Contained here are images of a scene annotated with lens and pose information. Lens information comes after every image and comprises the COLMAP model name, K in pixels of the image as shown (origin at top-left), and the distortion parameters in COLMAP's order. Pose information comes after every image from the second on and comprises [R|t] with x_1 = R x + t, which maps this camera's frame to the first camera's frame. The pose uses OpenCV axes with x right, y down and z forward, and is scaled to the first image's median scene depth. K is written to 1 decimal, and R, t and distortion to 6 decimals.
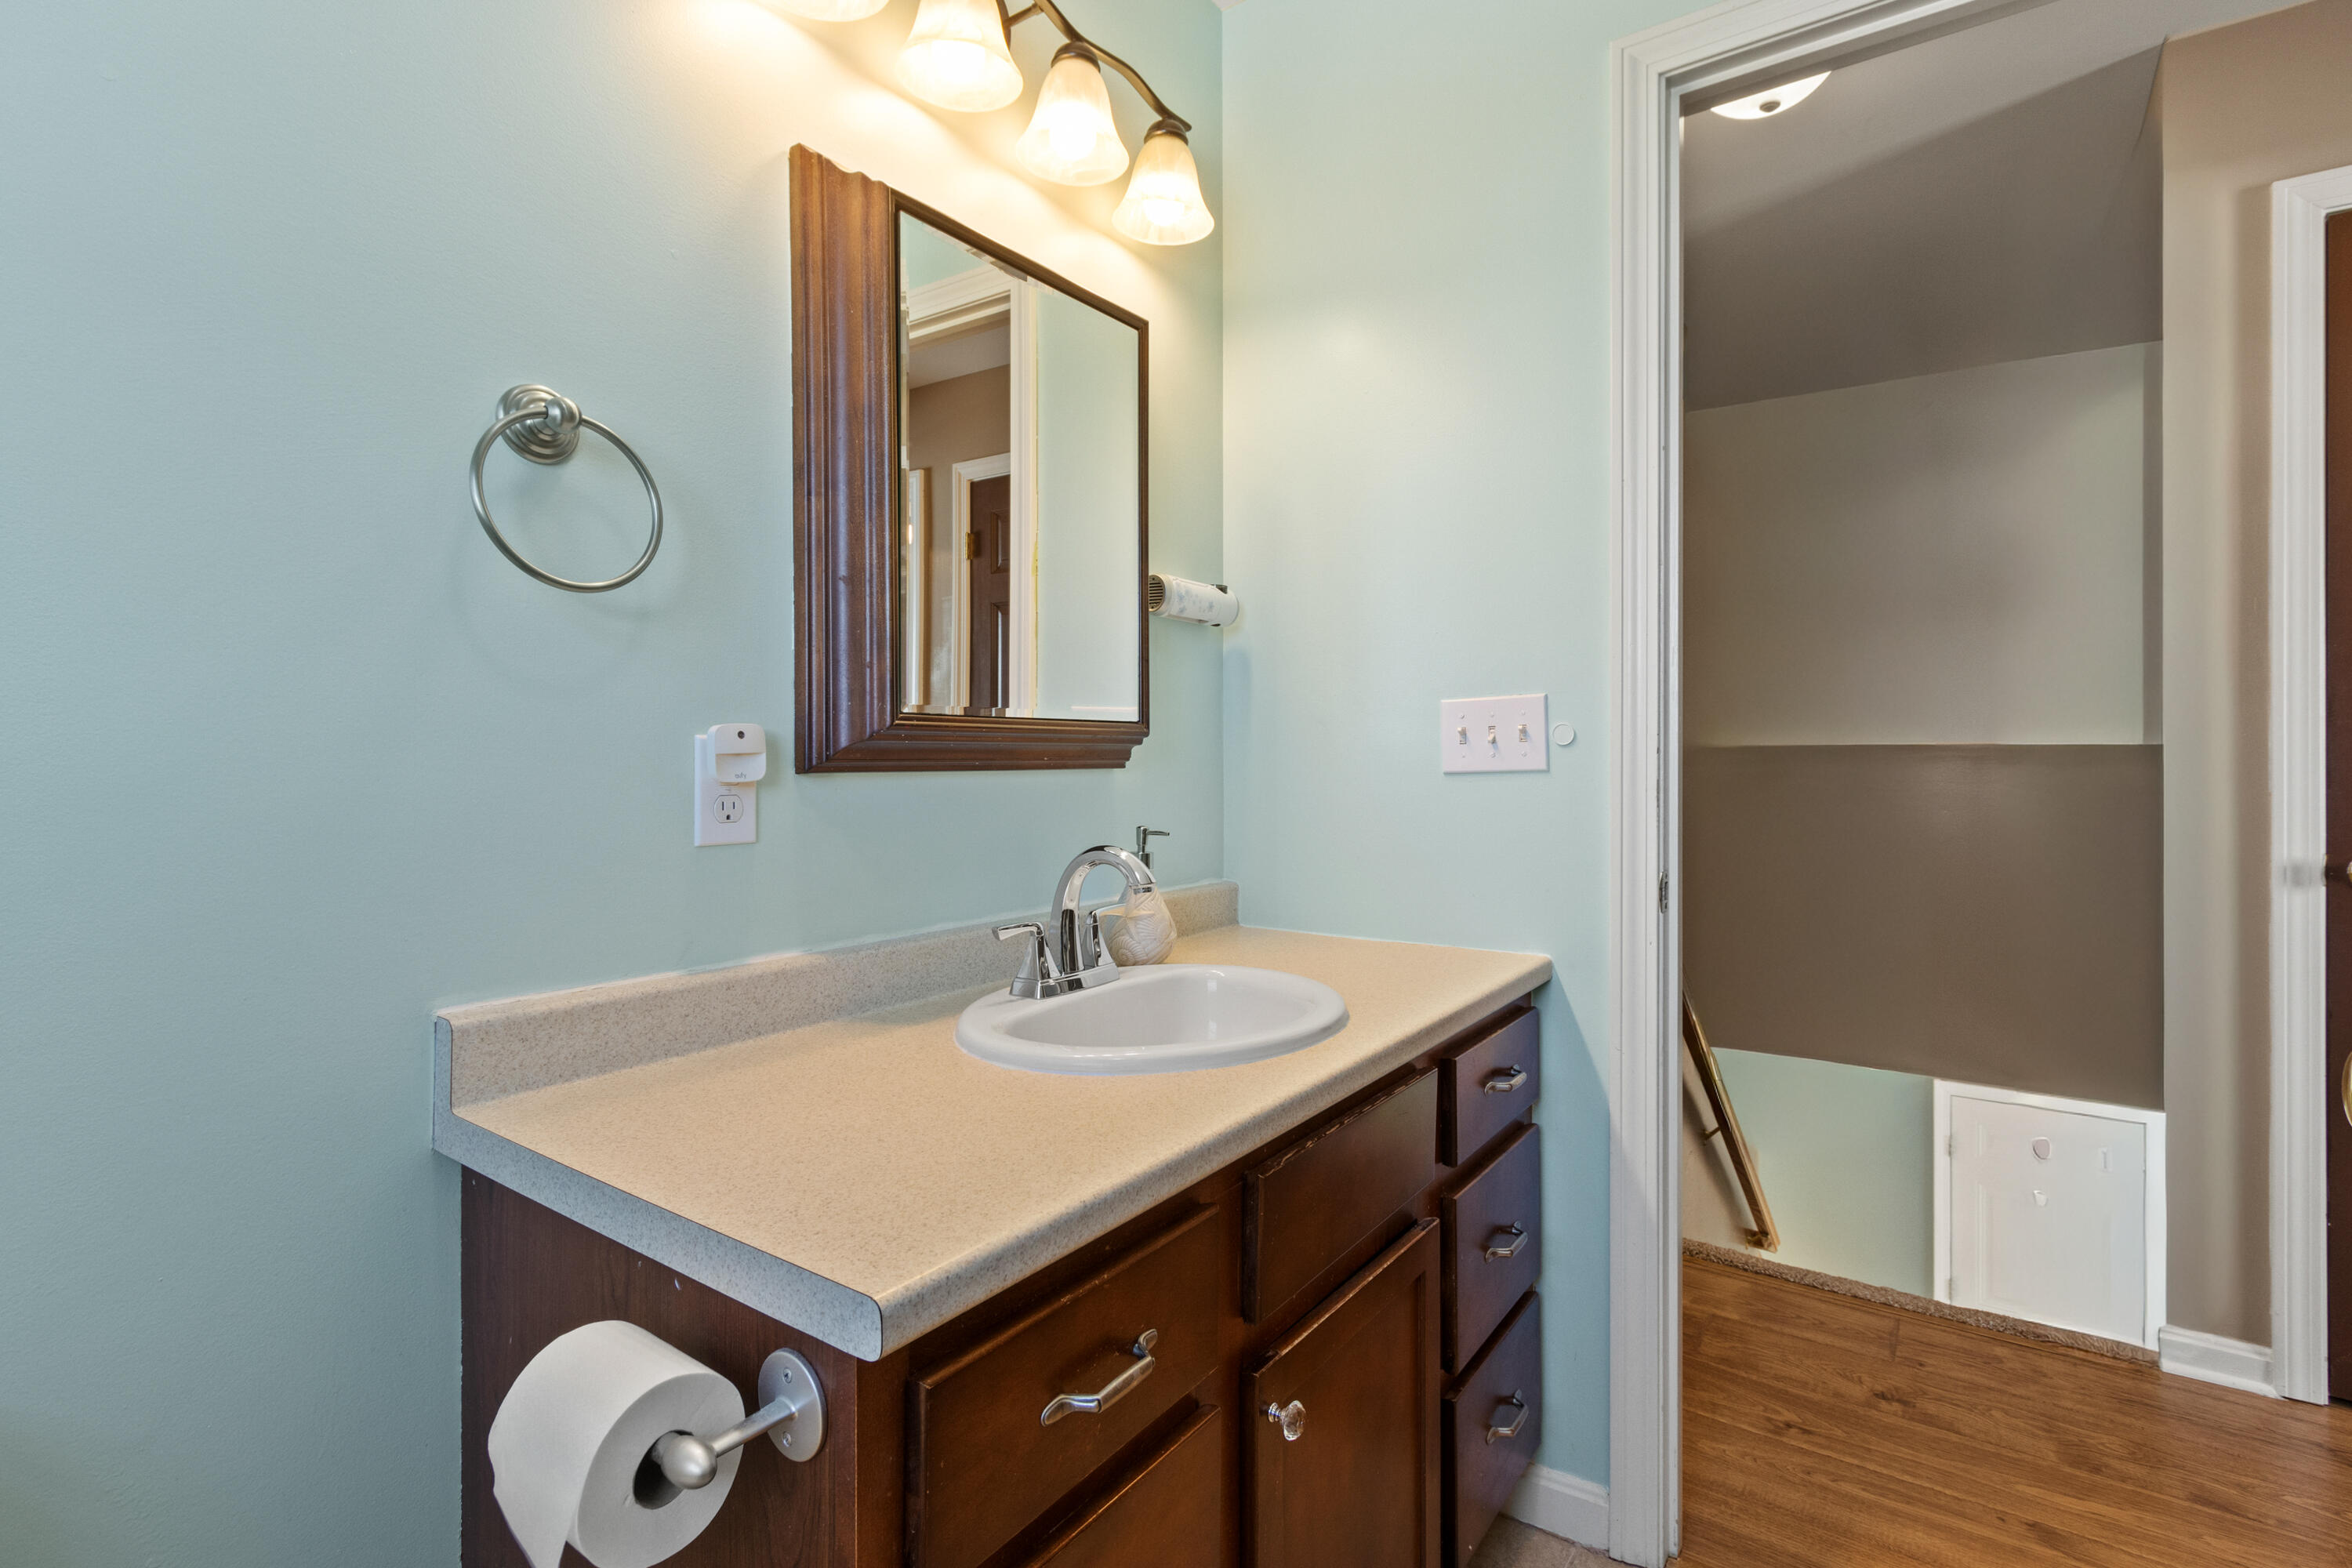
lens RADIAL K [[1132.4, 0, 1174.7], [0, 1132.4, 773.4], [0, 0, 1]] dist [0.005502, -0.002564]
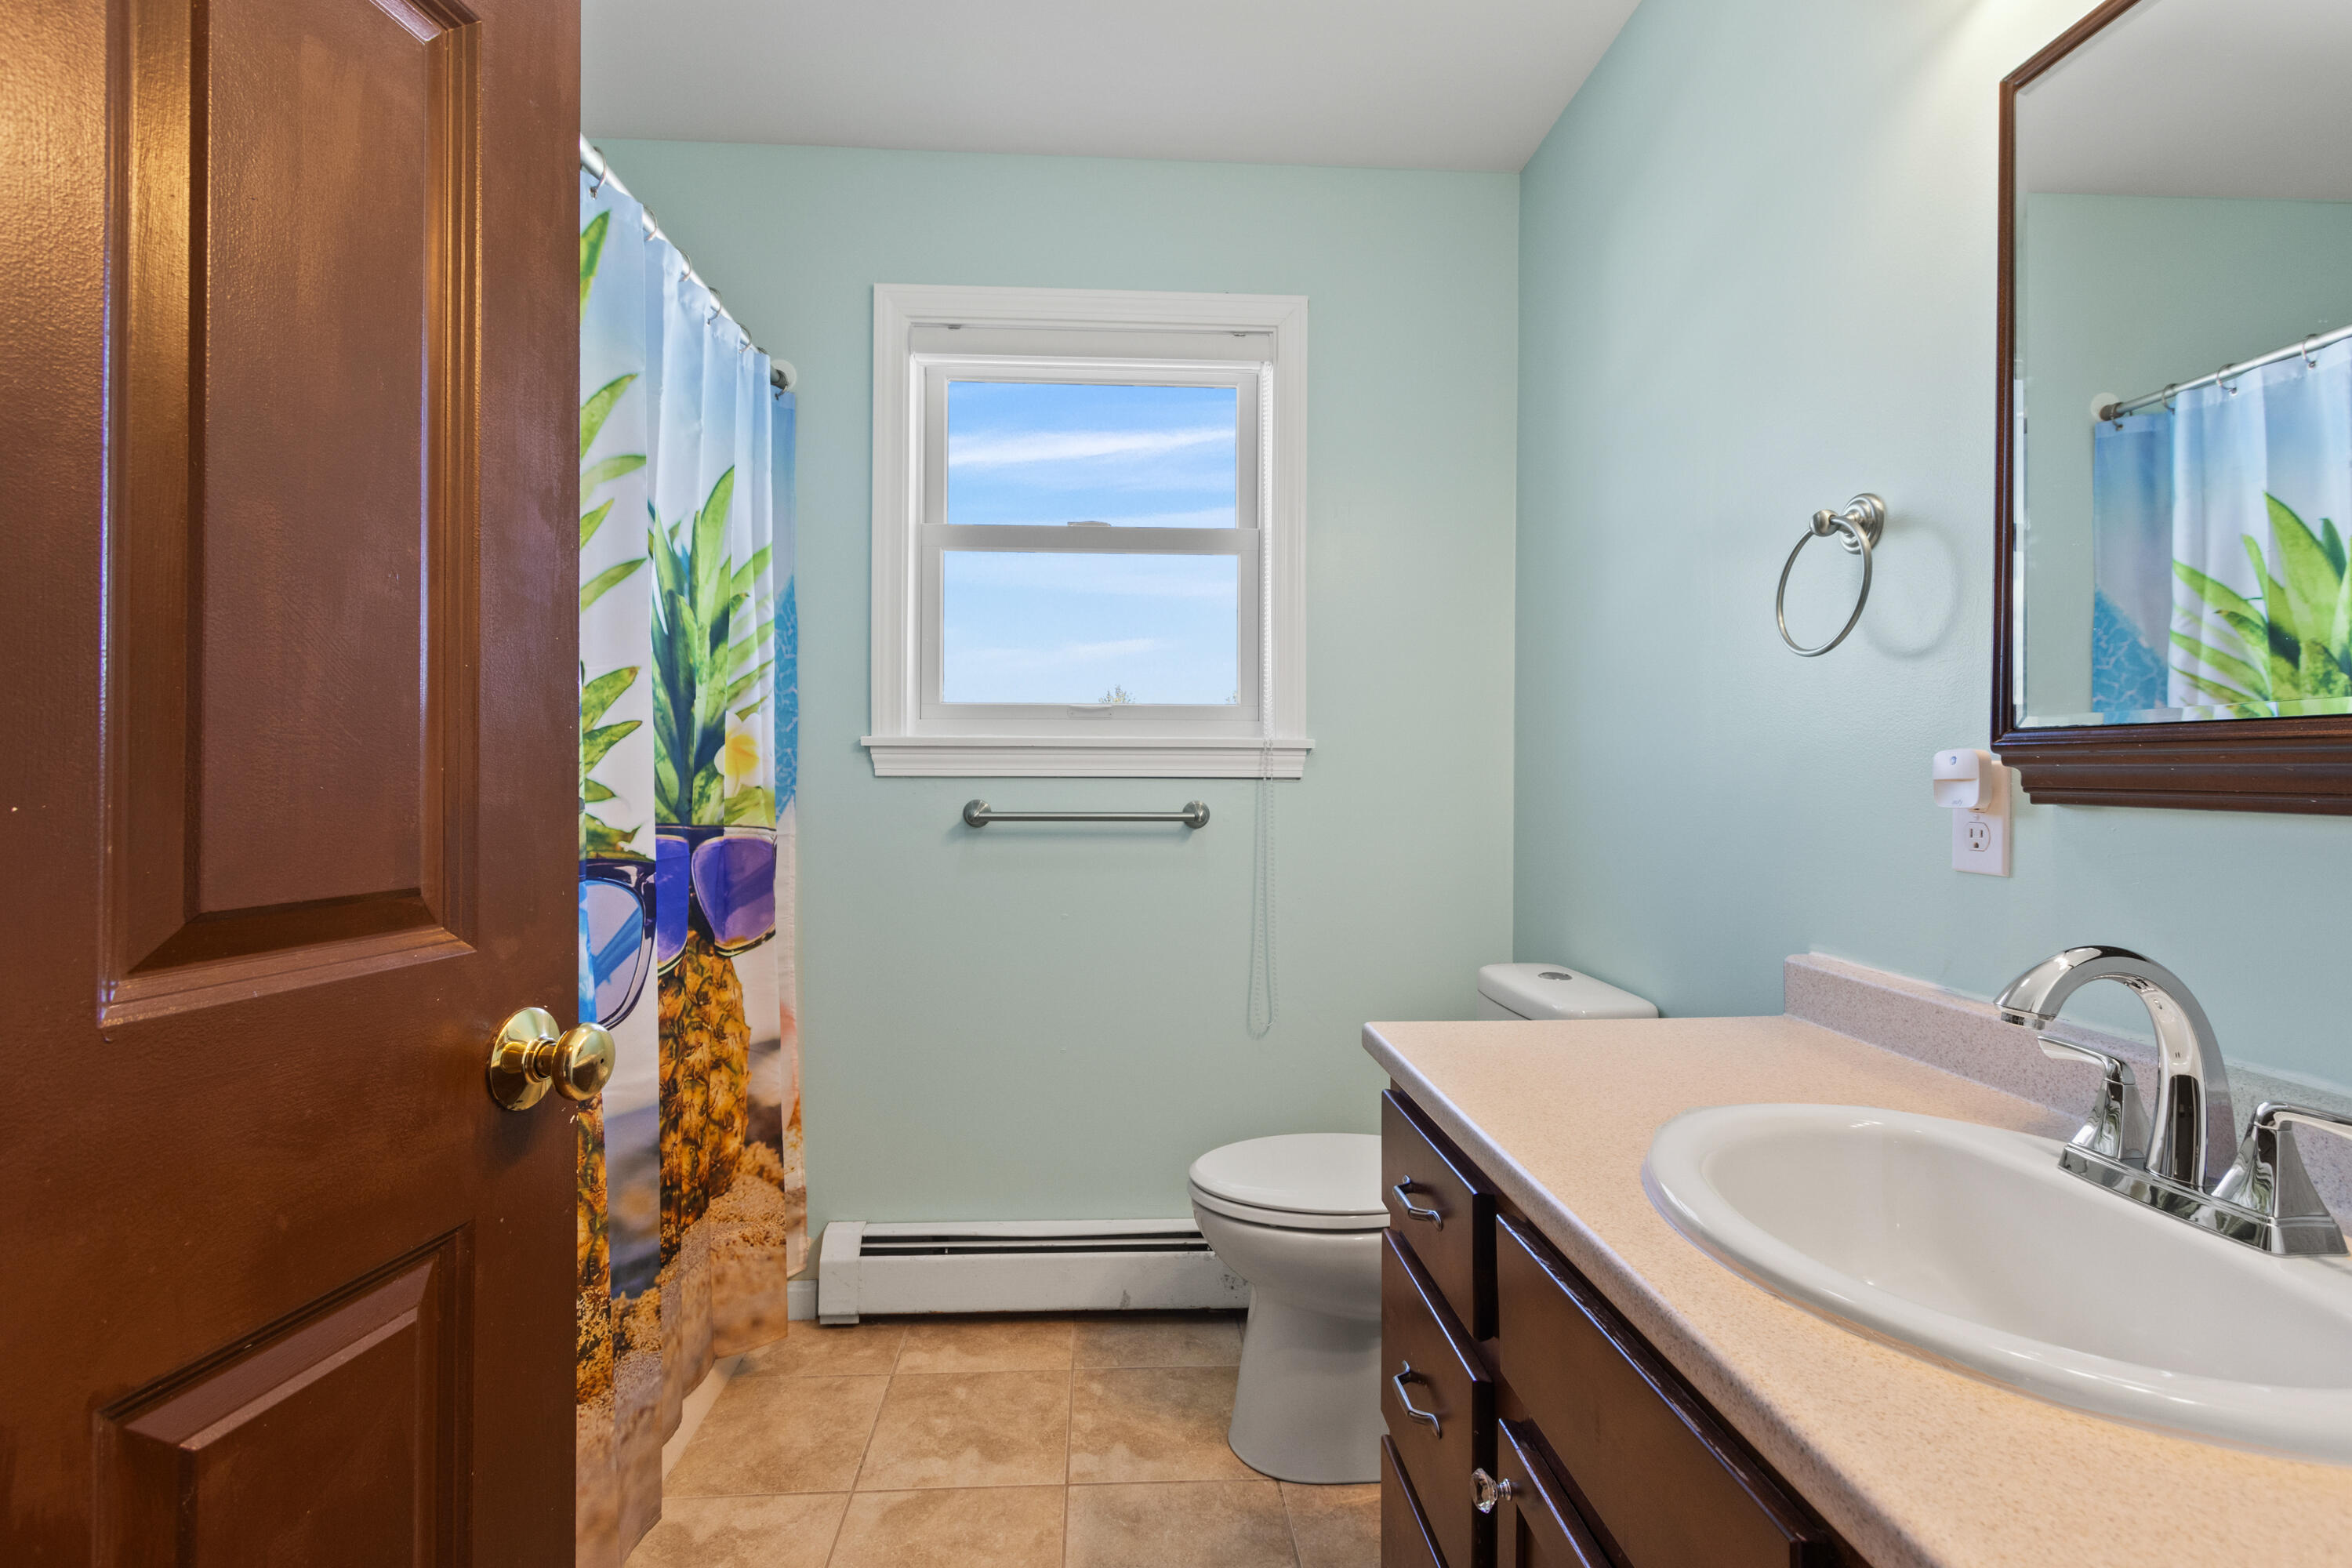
lens RADIAL K [[1132.4, 0, 1172.0], [0, 1132.4, 772.2], [0, 0, 1]] dist [0.005502, -0.002564]
pose [[-0.780443, 0.004314, -0.625213, 0.750222], [-0.004869, 0.999904, 0.012978, -0.033269], [0.625208, 0.013172, -0.780347, 1.319702]]
